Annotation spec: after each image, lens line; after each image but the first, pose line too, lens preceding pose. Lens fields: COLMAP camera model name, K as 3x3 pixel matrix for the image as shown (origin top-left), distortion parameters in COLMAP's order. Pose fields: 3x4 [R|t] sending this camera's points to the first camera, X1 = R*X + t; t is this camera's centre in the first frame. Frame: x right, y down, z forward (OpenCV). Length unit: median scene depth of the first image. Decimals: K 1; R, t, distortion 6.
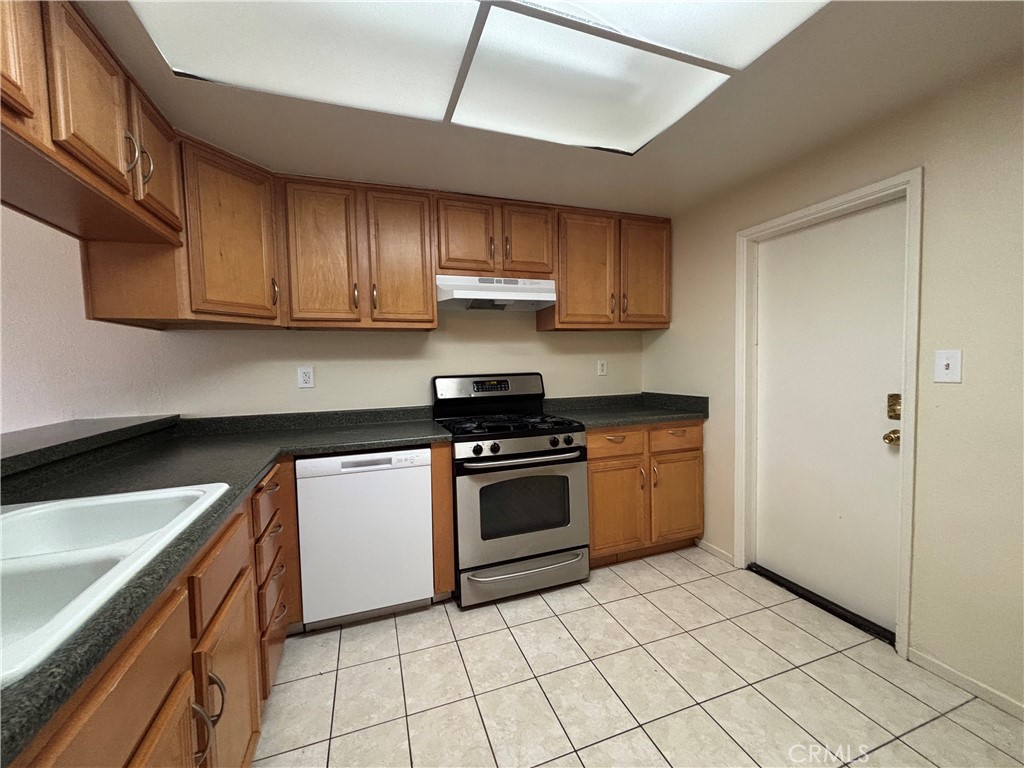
lens RADIAL K [[408.9, 0, 514.2], [0, 408.9, 383.1], [0, 0, 1]] dist [-0.002623, 0.000165]
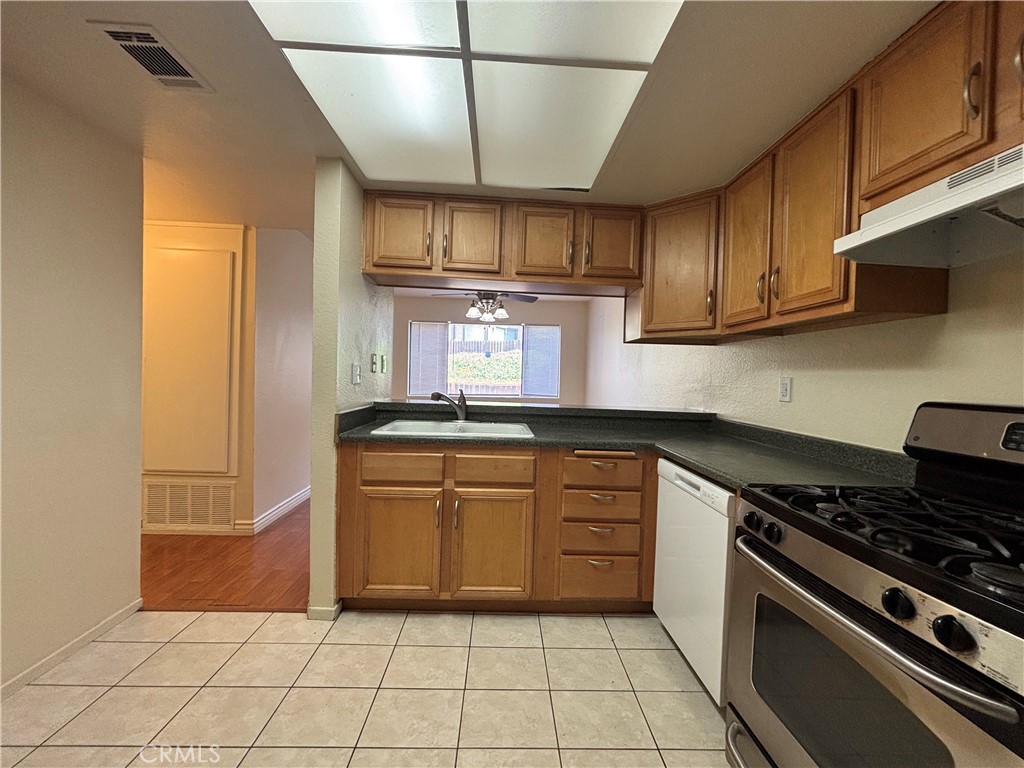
lens RADIAL K [[408.9, 0, 514.6], [0, 408.9, 383.8], [0, 0, 1]] dist [-0.002623, 0.000165]
pose [[-0.302027, 0.031703, -0.952772, 0.541810], [-0.071427, 0.995885, 0.055779, -0.038128], [0.950620, 0.084901, -0.298520, 0.813438]]
